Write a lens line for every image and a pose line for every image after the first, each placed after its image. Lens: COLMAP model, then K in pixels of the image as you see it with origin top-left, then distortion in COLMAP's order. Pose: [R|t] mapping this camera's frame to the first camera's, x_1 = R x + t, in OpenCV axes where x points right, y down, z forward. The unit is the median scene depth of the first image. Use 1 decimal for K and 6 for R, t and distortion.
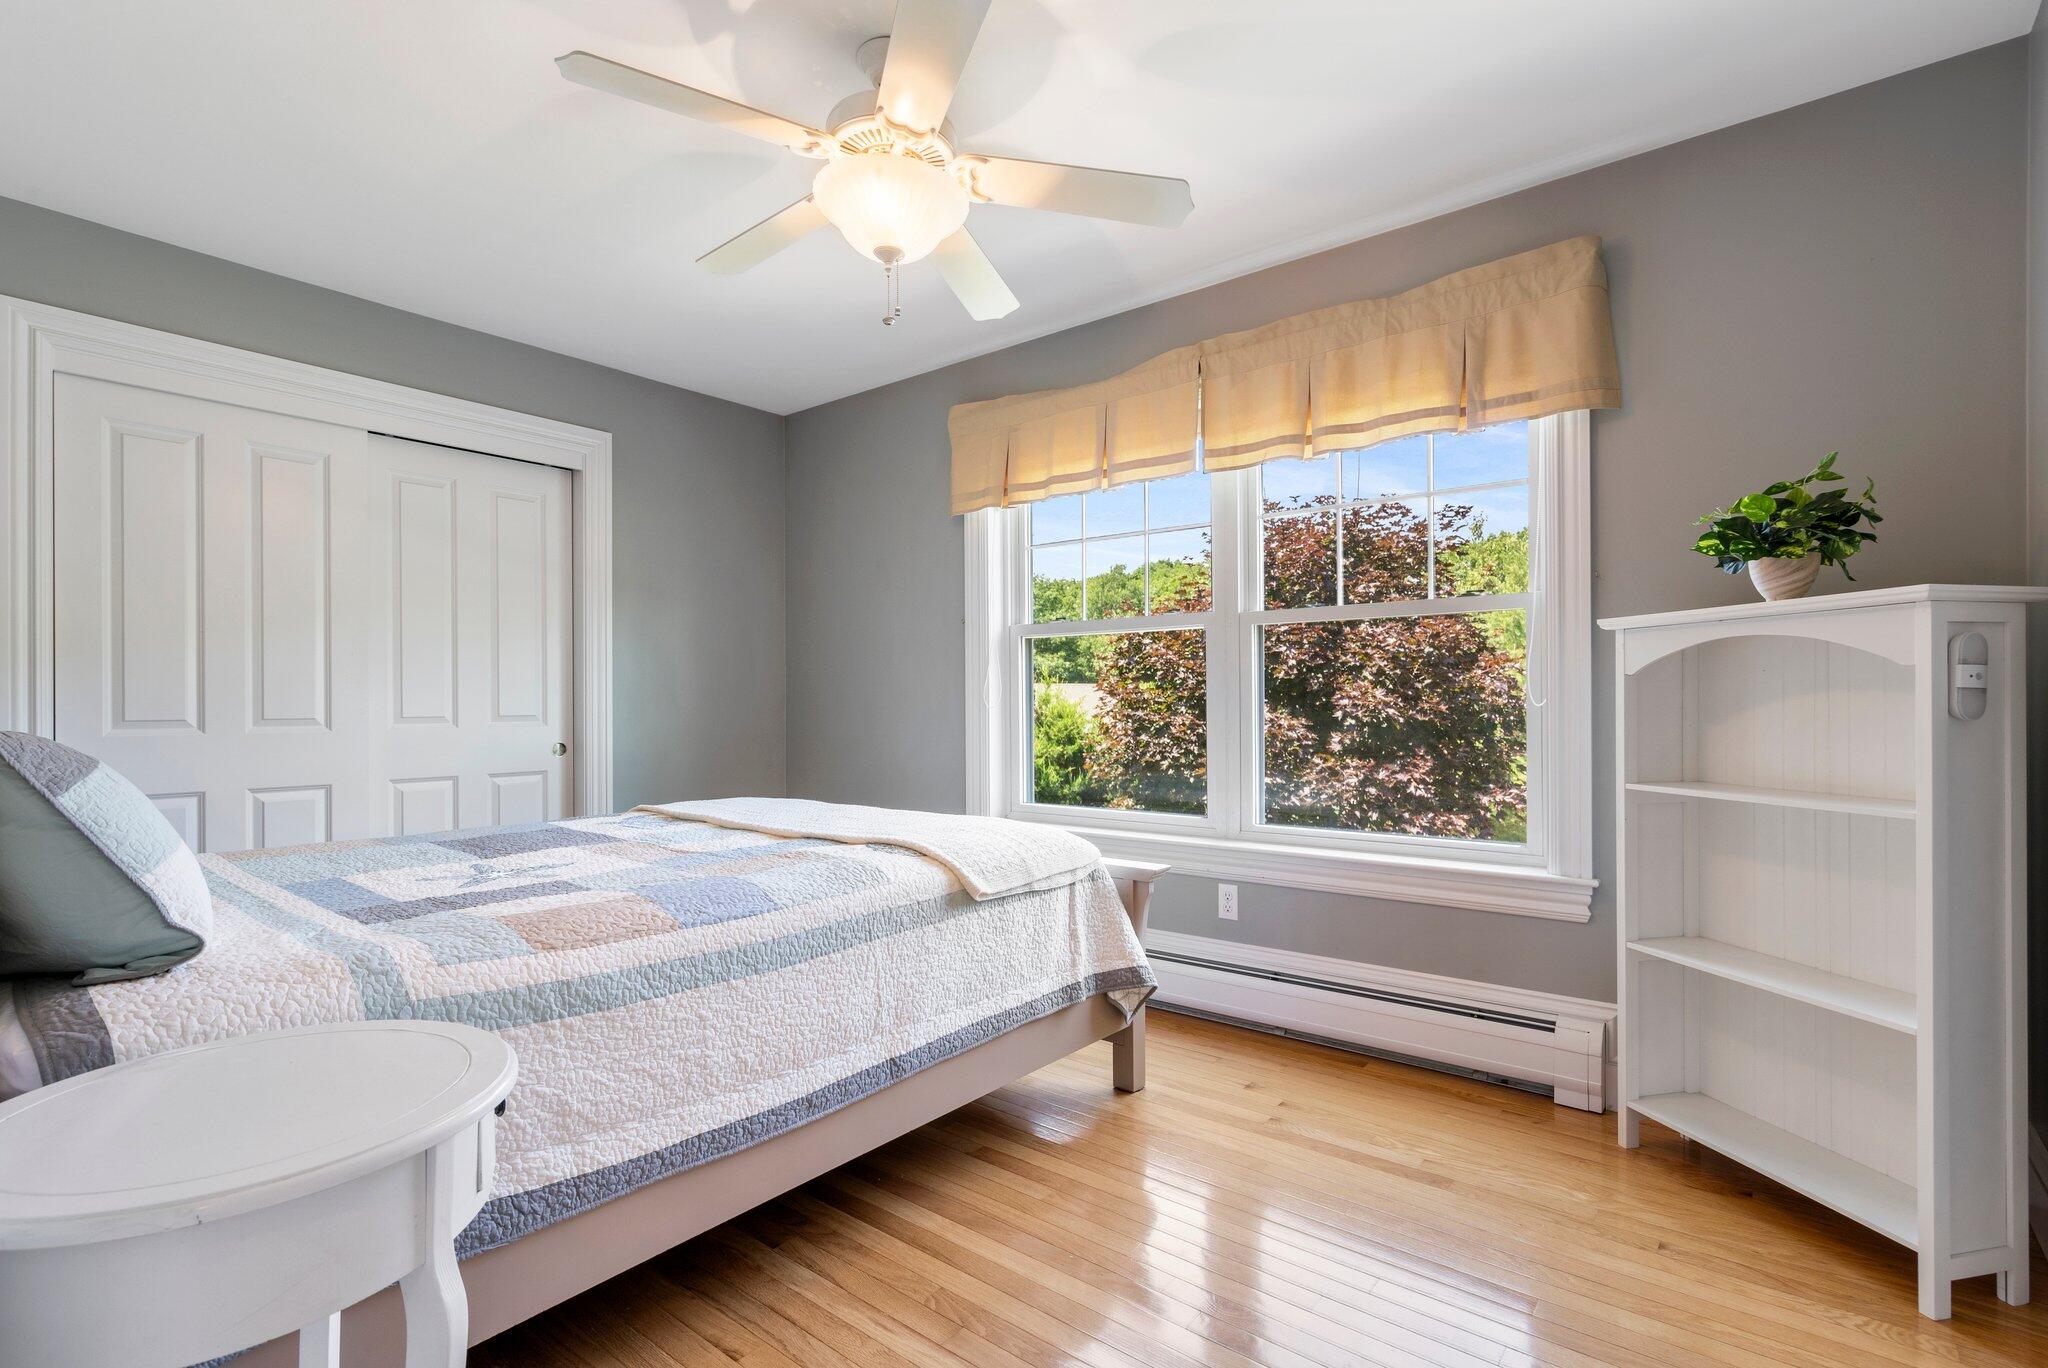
lens RADIAL K [[975.6, 0, 1024.0], [0, 975.6, 684.0], [0, 0, 1]] dist [-0.000577, -0.000010]
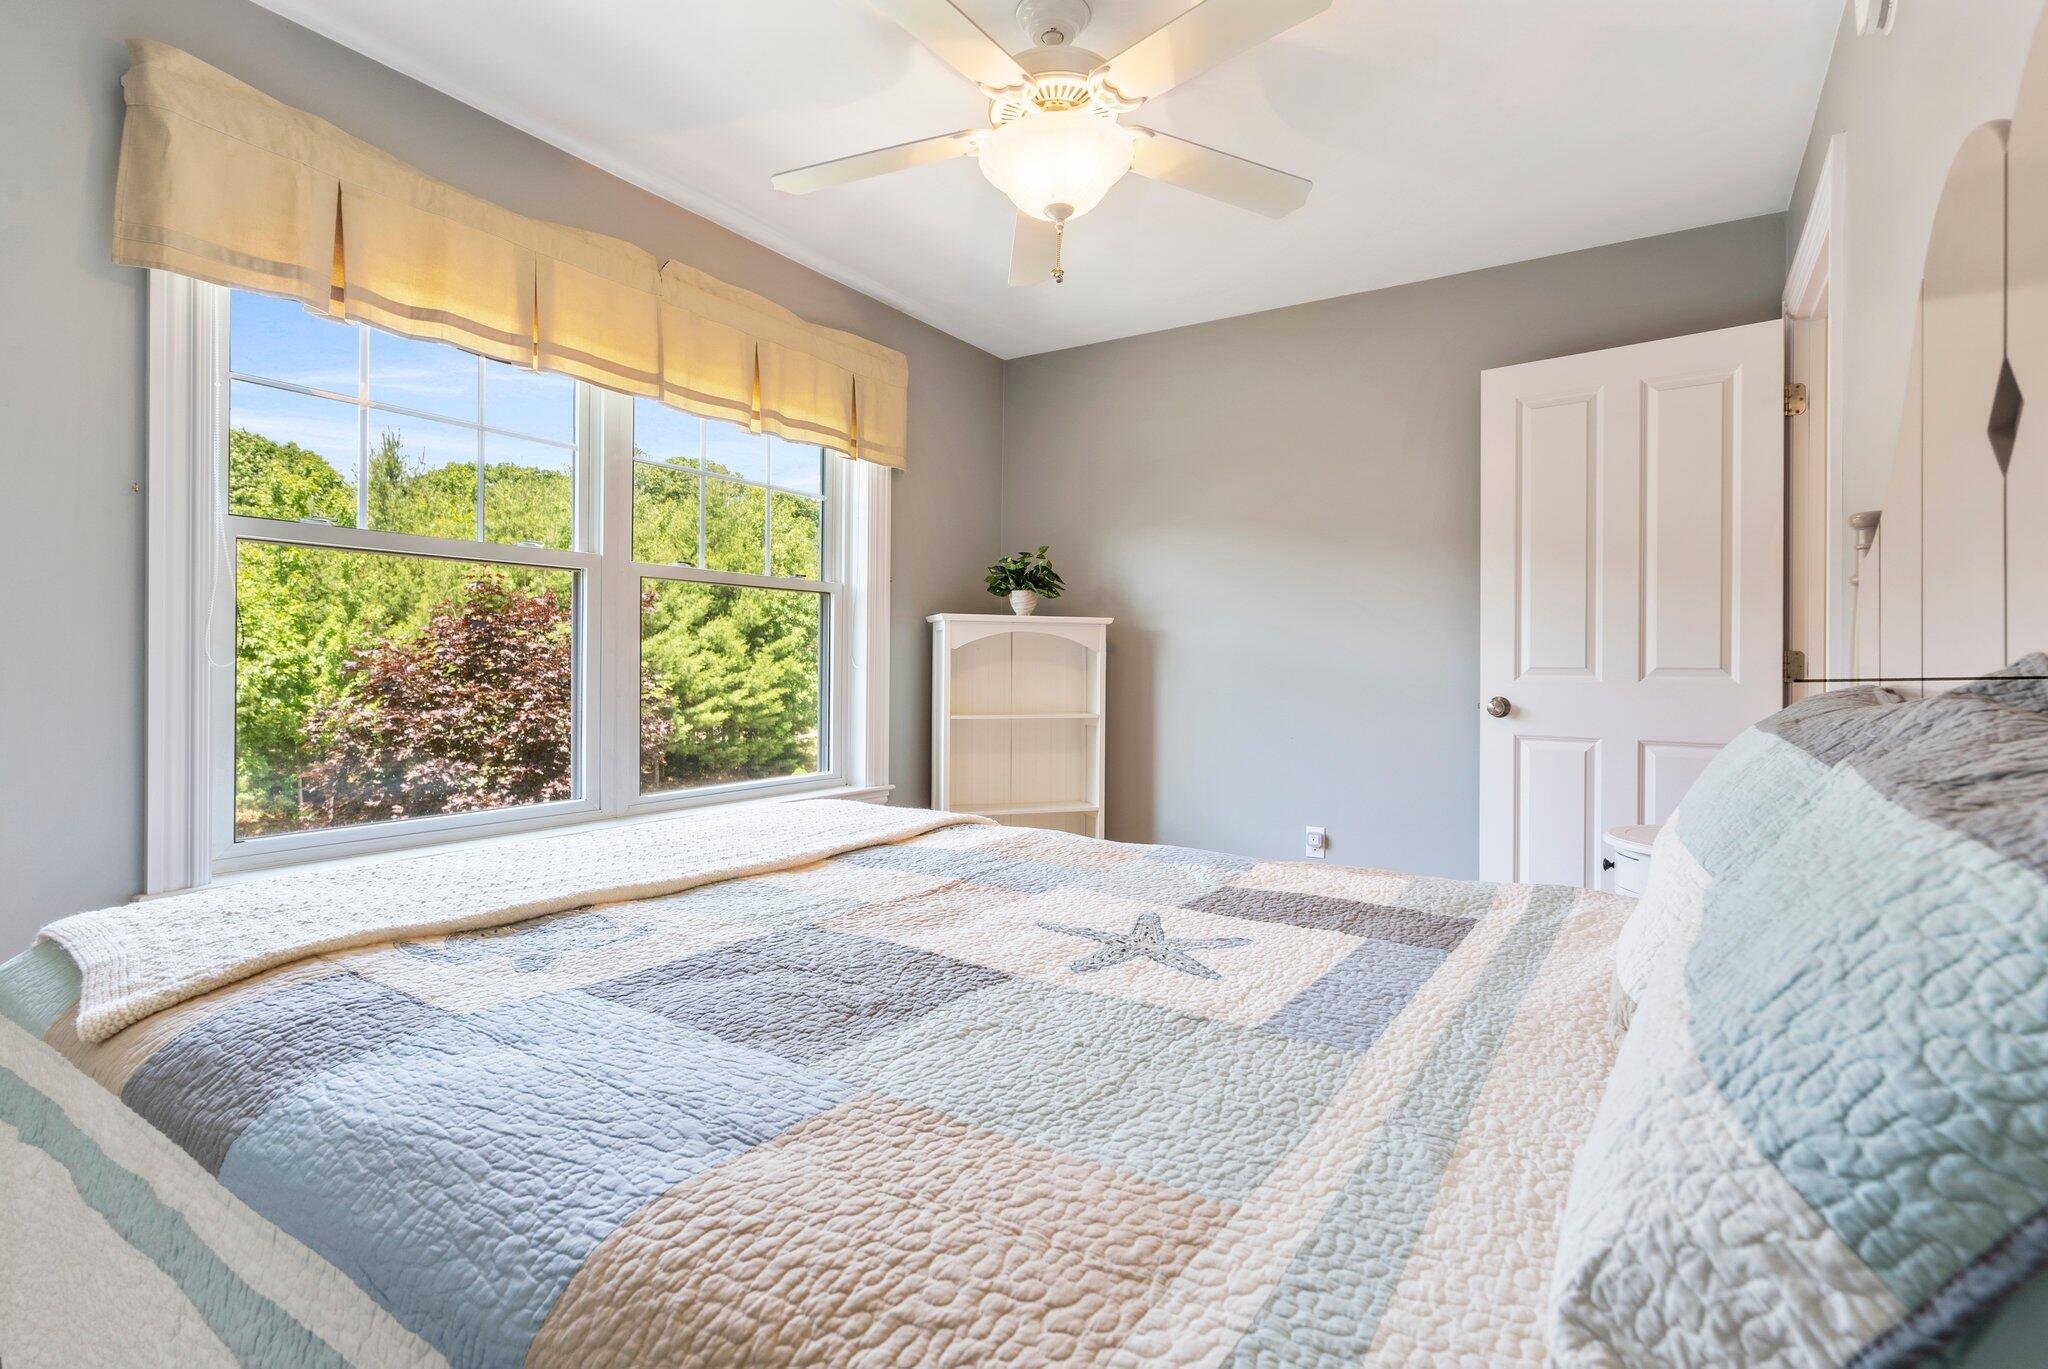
lens RADIAL K [[975.6, 0, 1024.0], [0, 975.6, 684.5], [0, 0, 1]] dist [-0.000577, -0.000010]
pose [[-0.085248, -0.001701, 0.996358, -0.899869], [-0.022643, 0.999744, -0.000231, 0.039277], [-0.996102, -0.022581, -0.085265, 0.913580]]
